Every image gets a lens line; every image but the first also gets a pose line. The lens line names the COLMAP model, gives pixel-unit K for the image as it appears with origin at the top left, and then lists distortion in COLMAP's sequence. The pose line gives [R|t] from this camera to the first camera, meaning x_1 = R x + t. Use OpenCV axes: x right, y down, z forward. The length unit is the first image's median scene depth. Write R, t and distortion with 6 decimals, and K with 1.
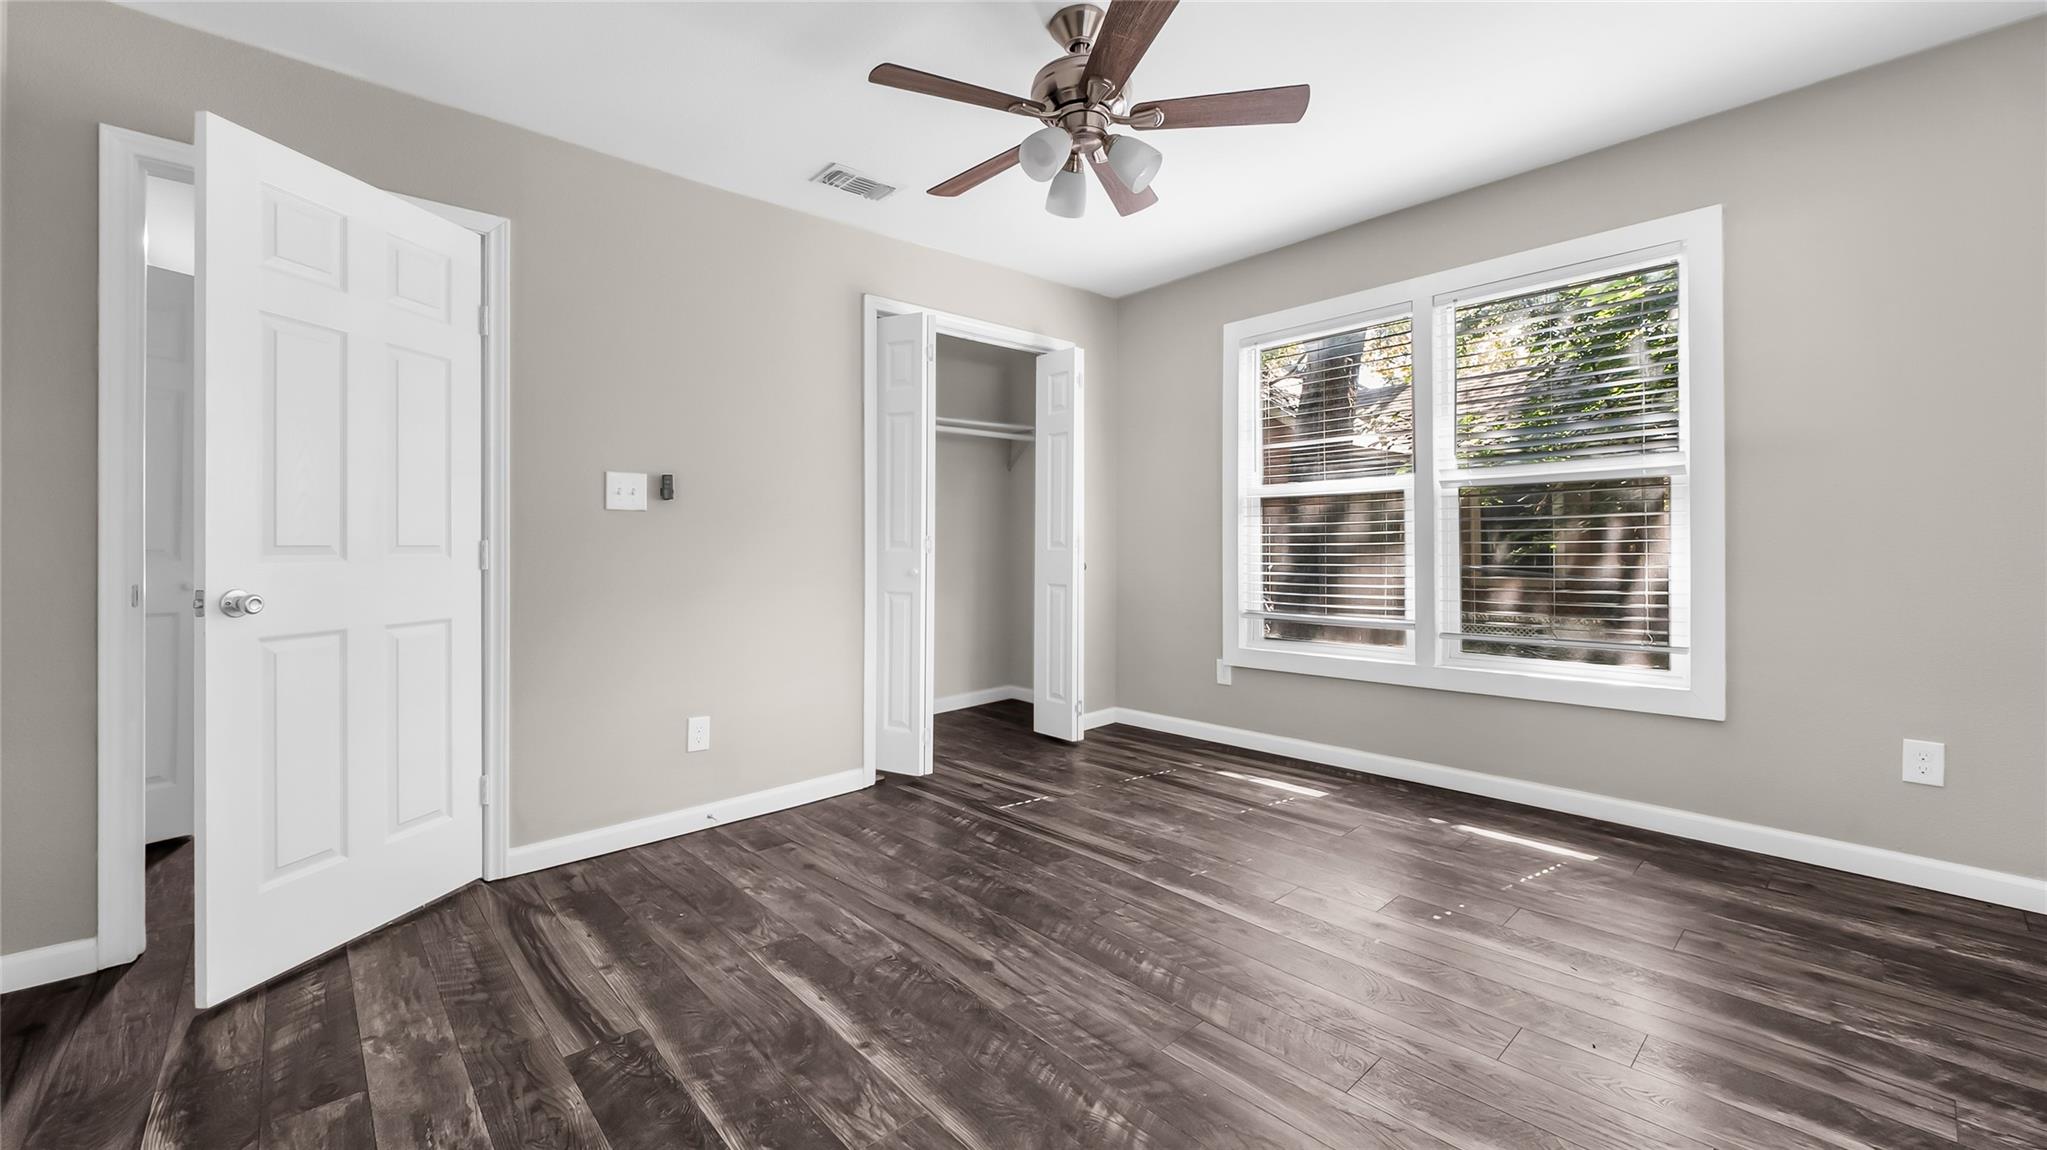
lens RADIAL K [[813.5, 0, 1019.9], [0, 813.5, 545.6], [0, 0, 1]] dist [-0.000718, -0.000372]
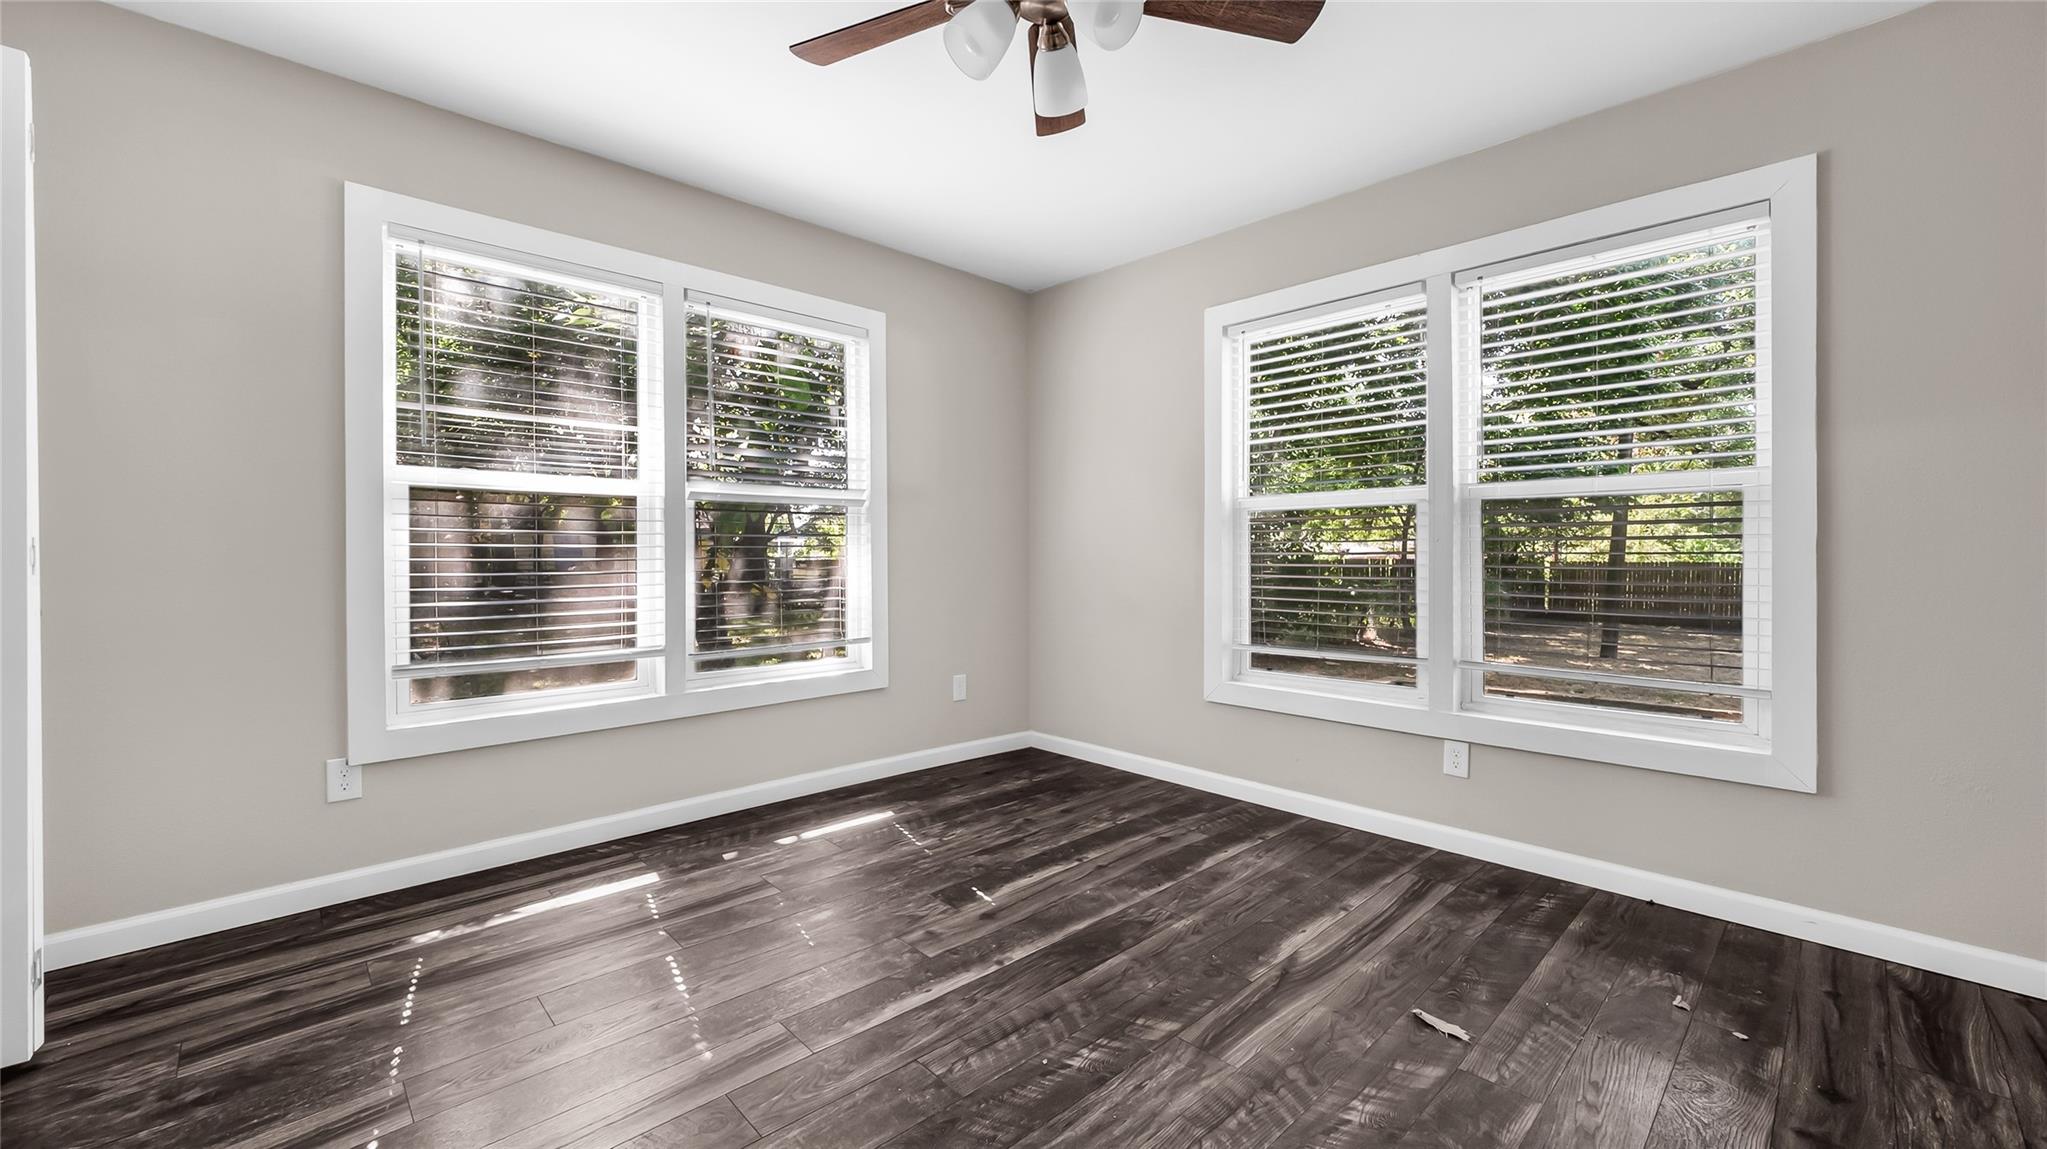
lens RADIAL K [[792.8, 0, 1023.5], [0, 792.8, 574.5], [0, 0, 1]] dist [0.000295, 0.000014]
pose [[-0.021535, -0.018229, 0.999602, -0.445353], [-0.000454, 0.999834, 0.018223, -0.001564], [-0.999768, -0.000061, -0.021539, 0.729448]]
